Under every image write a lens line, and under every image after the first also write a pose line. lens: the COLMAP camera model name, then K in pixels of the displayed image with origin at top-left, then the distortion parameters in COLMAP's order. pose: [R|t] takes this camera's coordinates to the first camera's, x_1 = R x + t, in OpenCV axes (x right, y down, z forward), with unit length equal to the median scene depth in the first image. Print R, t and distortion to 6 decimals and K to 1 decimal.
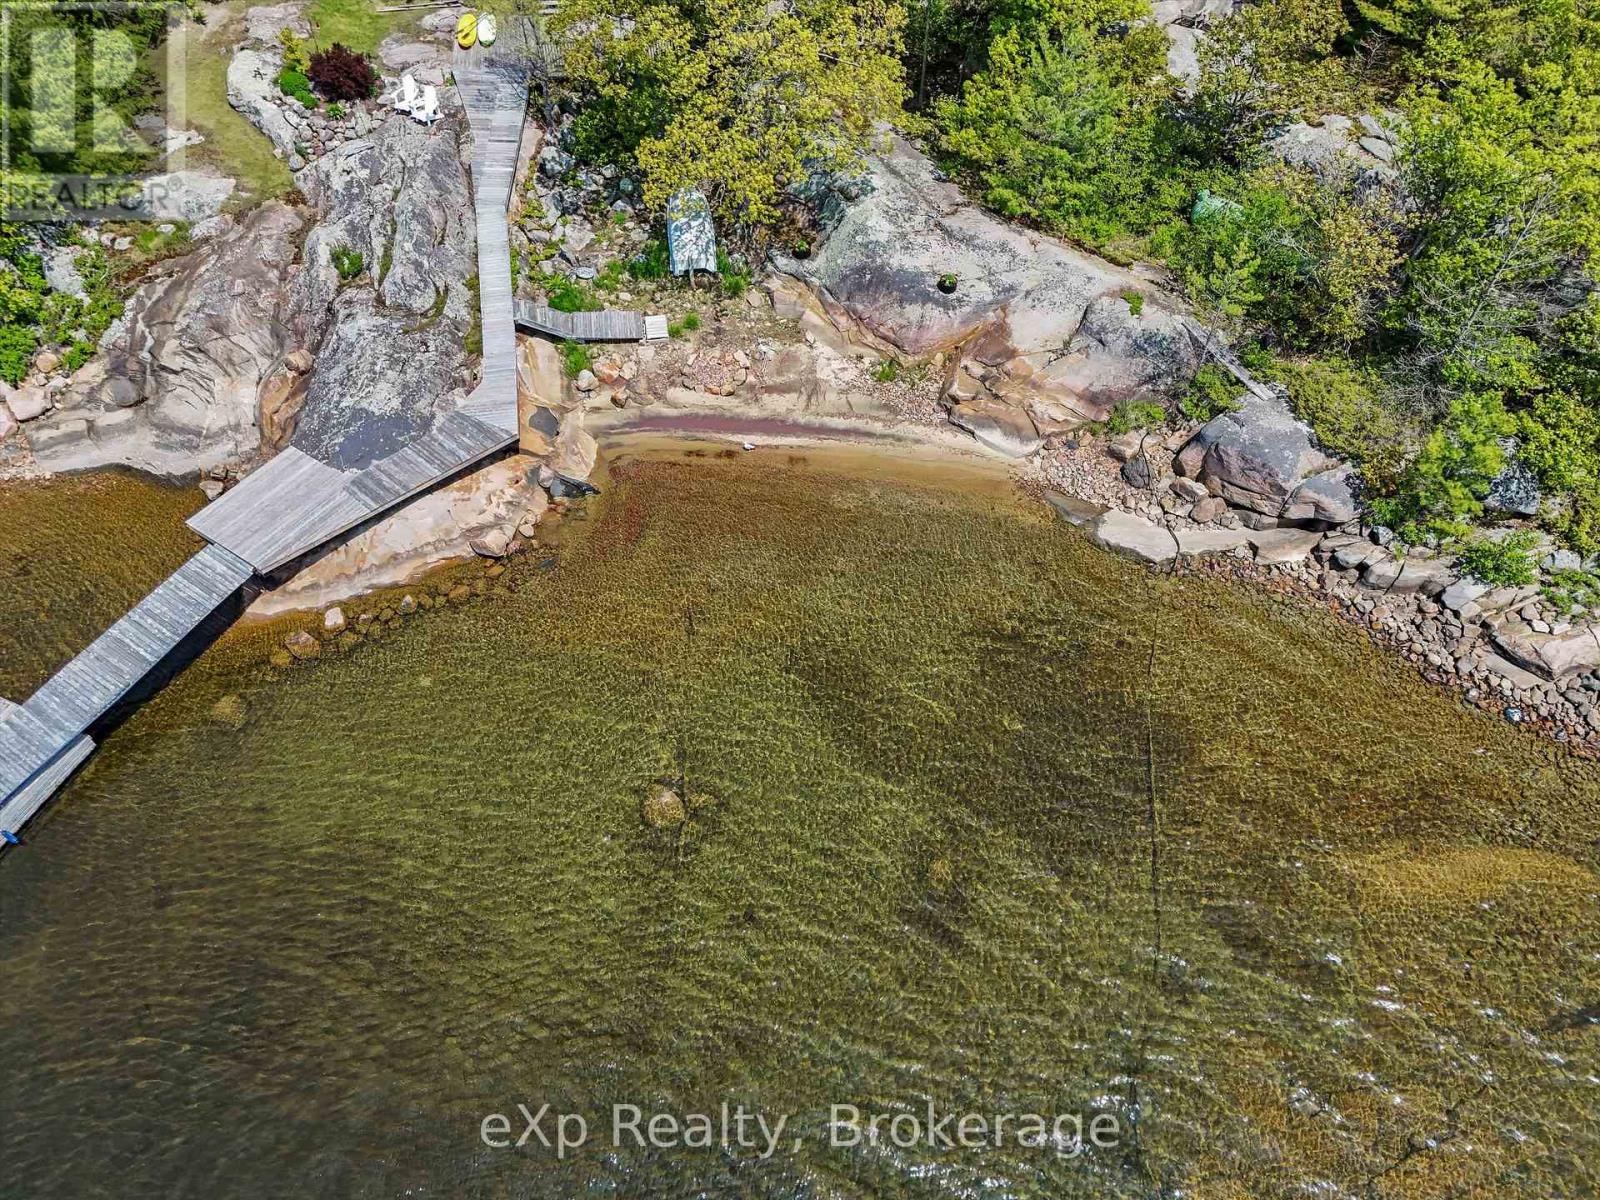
lens RADIAL K [[1182.0, 0, 800.0], [0, 1182.0, 600.0], [0, 0, 1]] dist [0.064984, -0.047294]
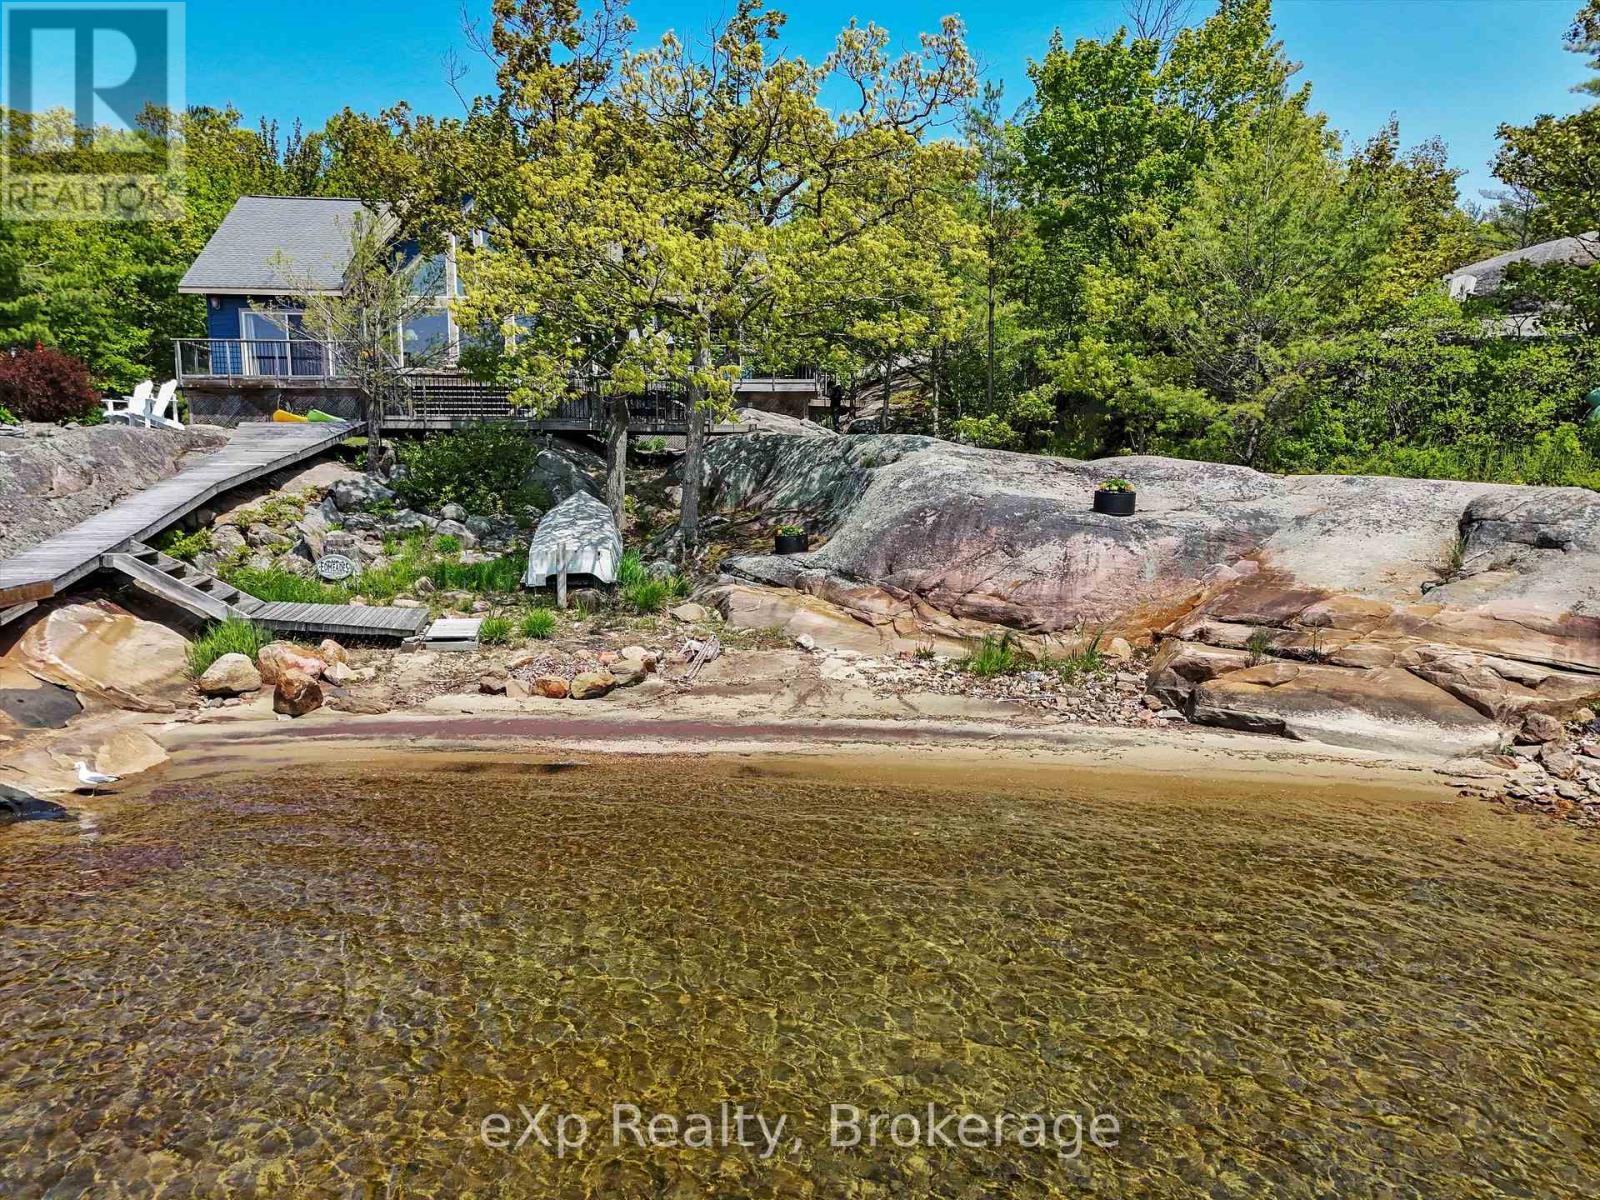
lens RADIAL K [[1182.0, 0, 800.0], [0, 1182.0, 600.0], [0, 0, 1]] dist [0.064984, -0.047294]
pose [[0.999945, -0.003139, -0.010022, 0.011346], [-0.004815, 0.710980, -0.703196, 0.074546], [0.009333, 0.703205, 0.710926, 0.718911]]
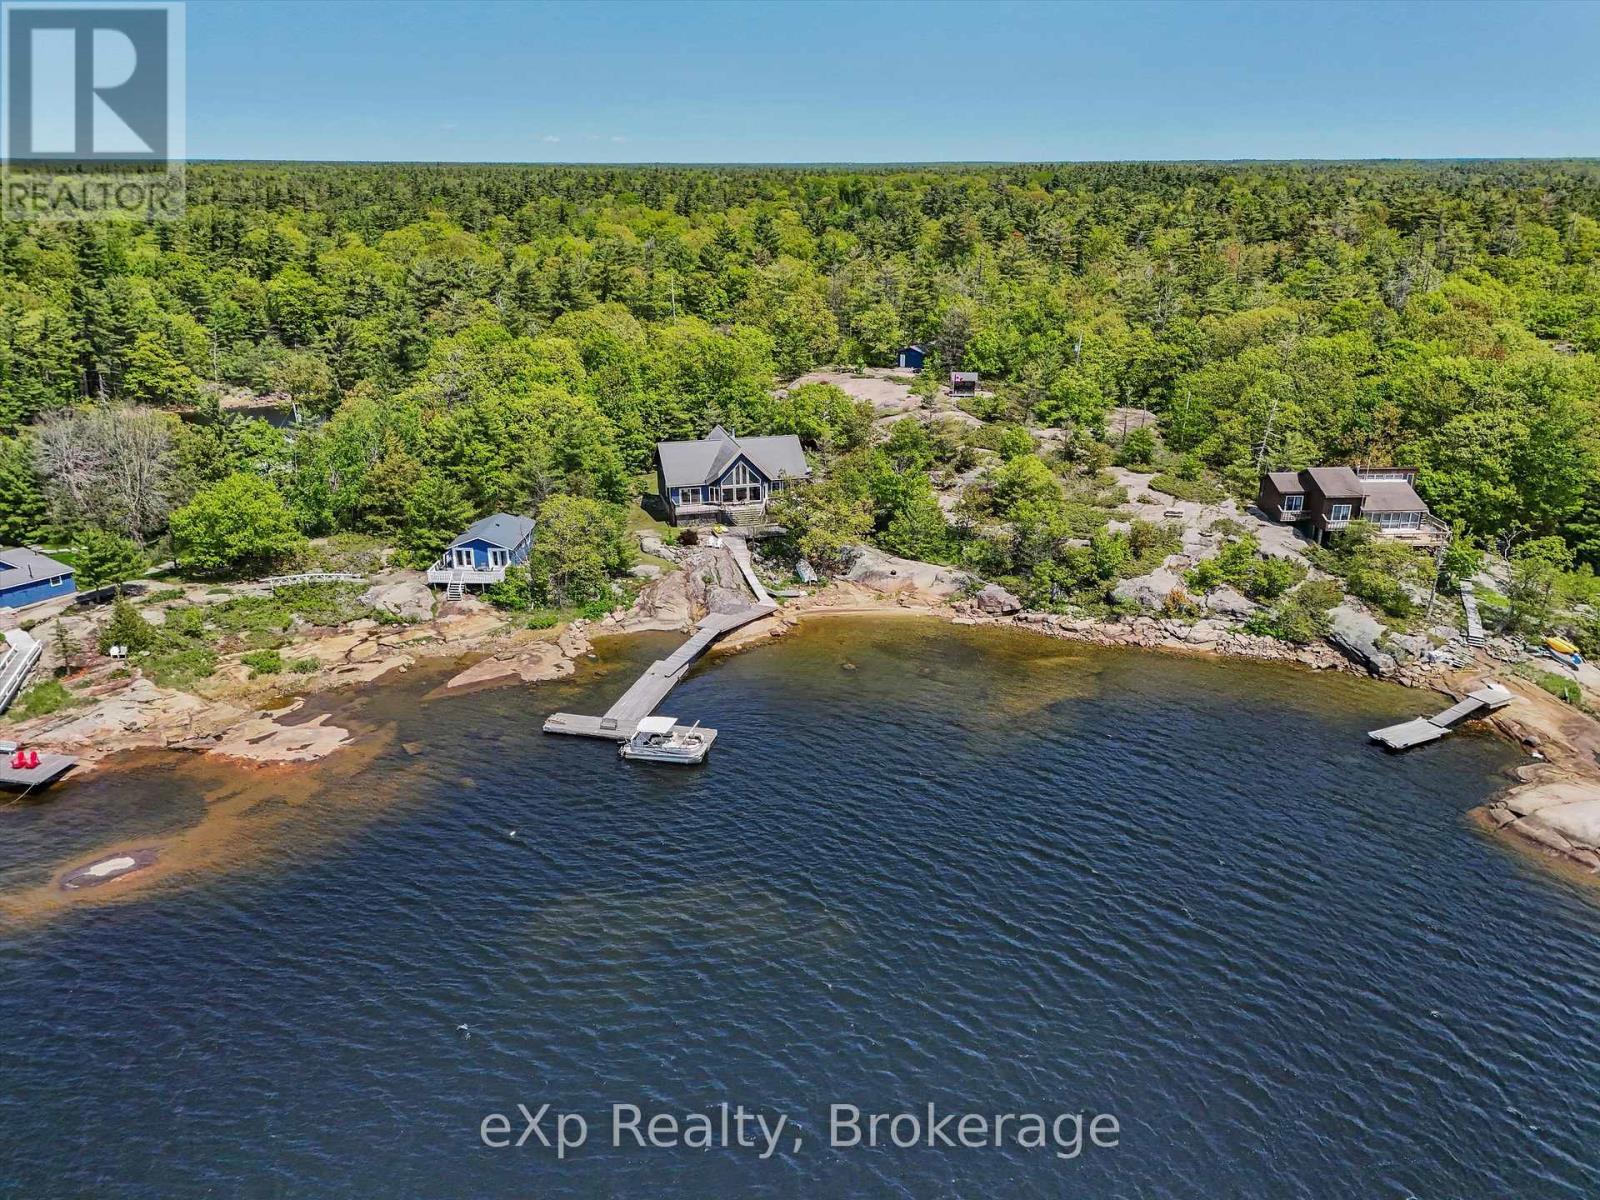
lens RADIAL K [[1075.6, 0, 800.0], [0, 1075.6, 600.0], [0, 0, 1]] dist [0.074234, -0.084825]
pose [[0.988439, -0.055620, 0.141049, -0.558088], [0.120234, 0.854291, -0.505698, 1.279164], [-0.092370, 0.516811, 0.851102, -1.472056]]
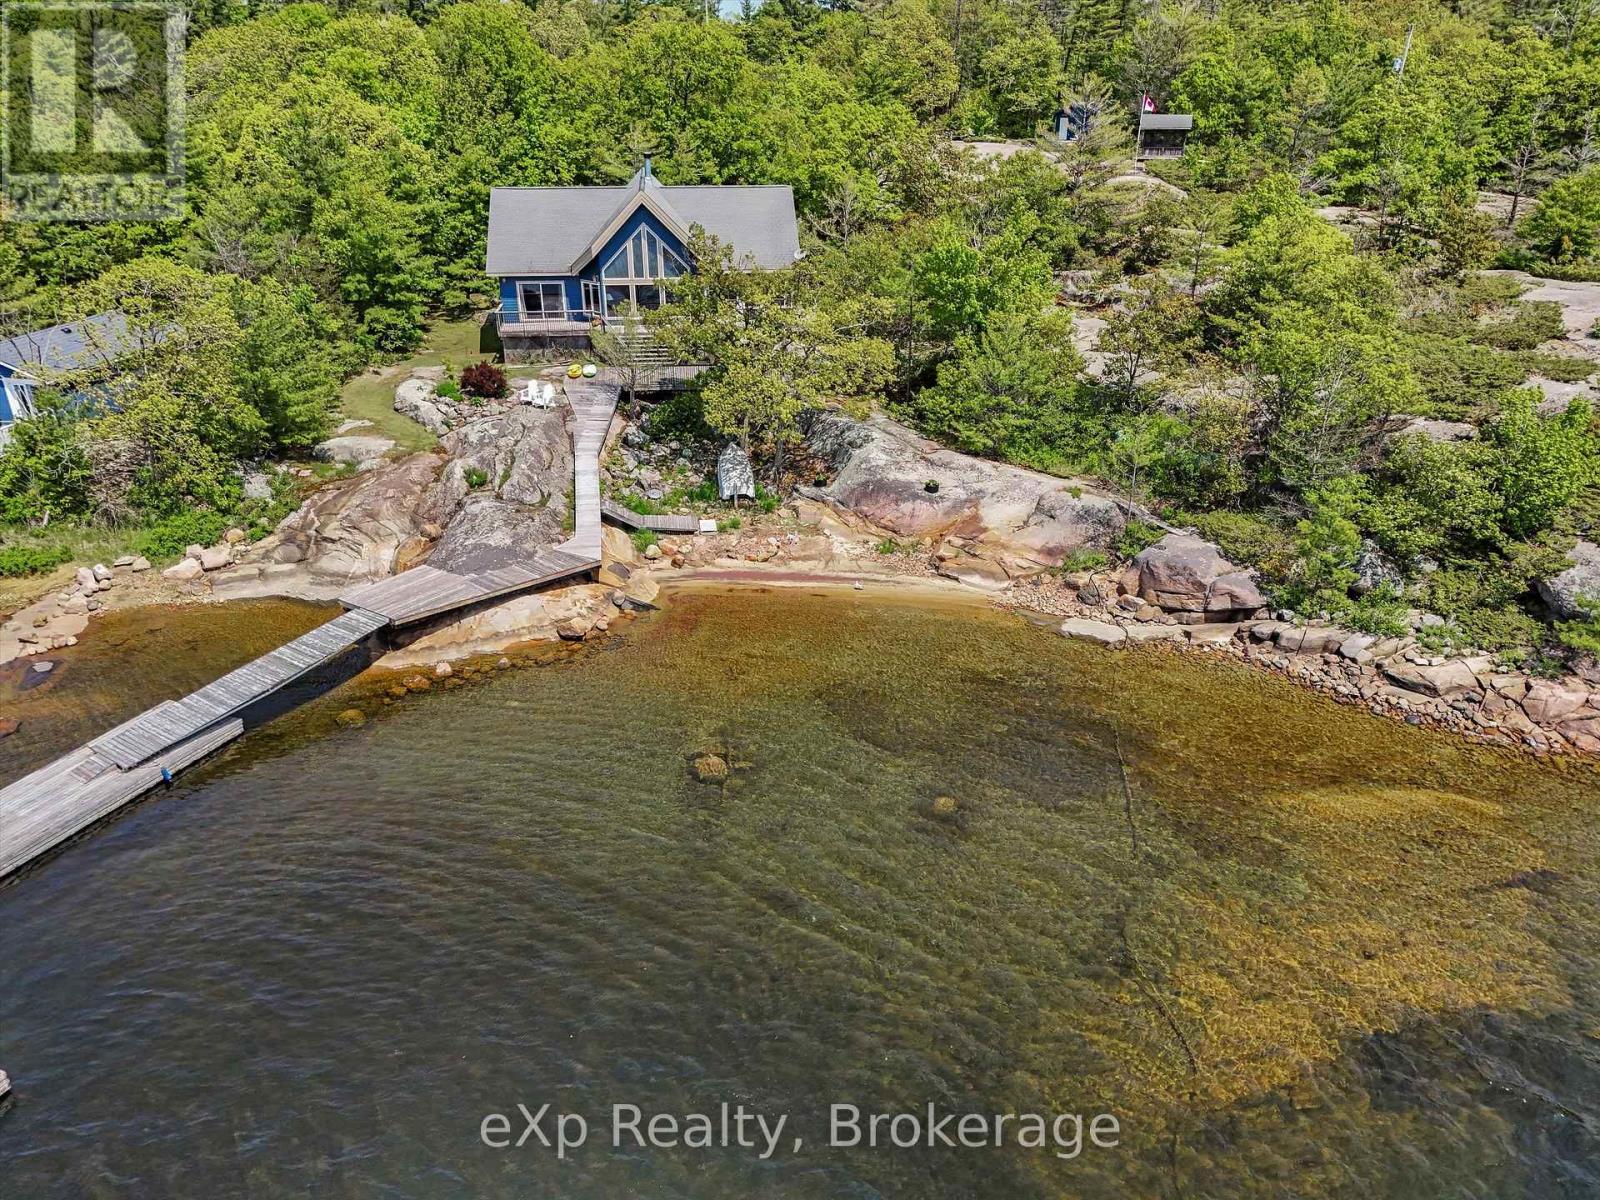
lens RADIAL K [[1145.8, 0, 805.0], [0, 1145.8, 608.0], [0, 0, 1]] dist [0.086292, -0.108807]
pose [[0.999997, 0.001955, 0.001733, -0.018340], [-0.001002, 0.899629, -0.436654, 0.415310], [-0.002413, 0.436651, 0.899628, -0.084986]]
